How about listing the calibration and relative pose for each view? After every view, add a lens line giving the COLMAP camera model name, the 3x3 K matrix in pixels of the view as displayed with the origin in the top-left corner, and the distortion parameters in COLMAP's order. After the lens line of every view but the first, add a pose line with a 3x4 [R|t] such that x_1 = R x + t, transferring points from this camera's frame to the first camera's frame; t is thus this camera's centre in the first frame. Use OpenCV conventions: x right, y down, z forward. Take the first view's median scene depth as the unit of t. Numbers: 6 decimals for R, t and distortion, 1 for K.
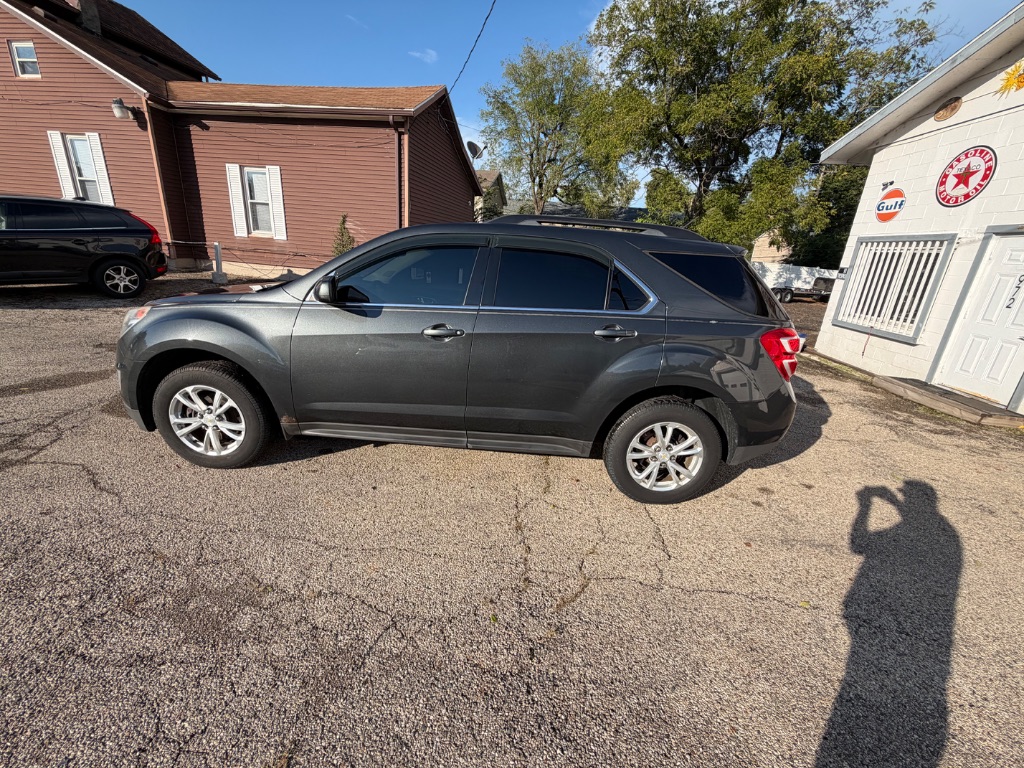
lens RADIAL K [[413.9, 0, 512.6], [0, 413.9, 382.2], [0, 0, 1]] dist [-0.000118, -0.000866]
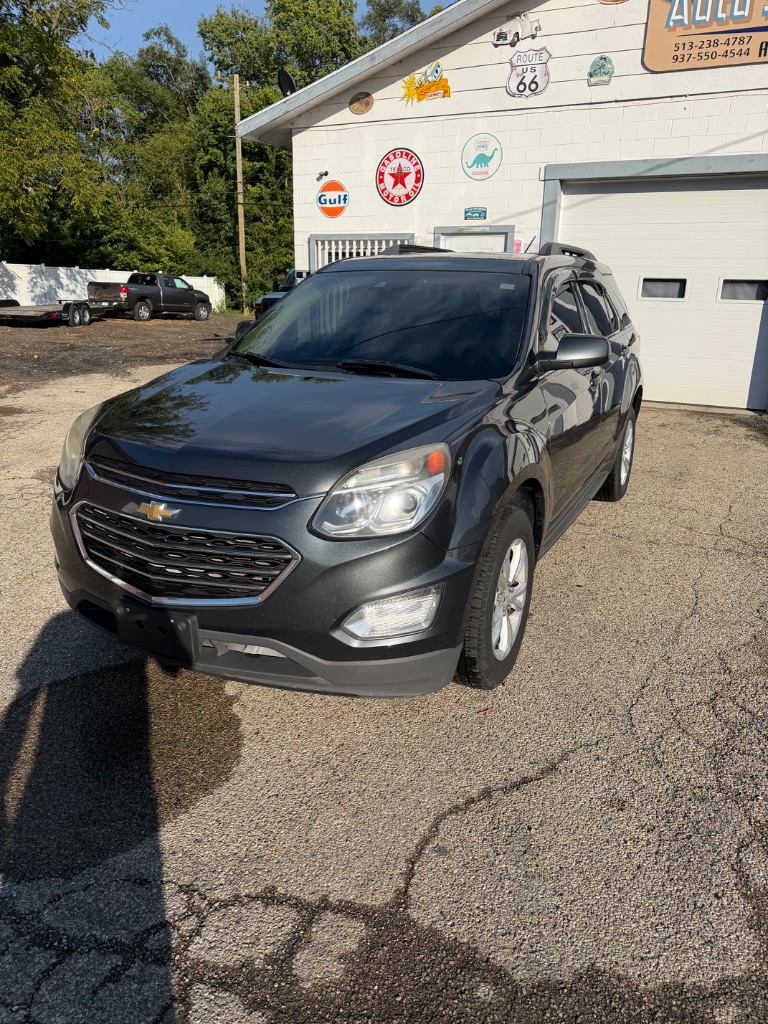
lens RADIAL K [[734.1, 0, 386.5], [0, 734.1, 514.2], [0, 0, 1]] dist [0.009321, -0.025555]
pose [[0.402287, -0.337478, 0.851043, -0.746656], [0.289829, 0.928714, 0.231276, -0.142946], [-0.868426, 0.153618, 0.471421, 0.280938]]
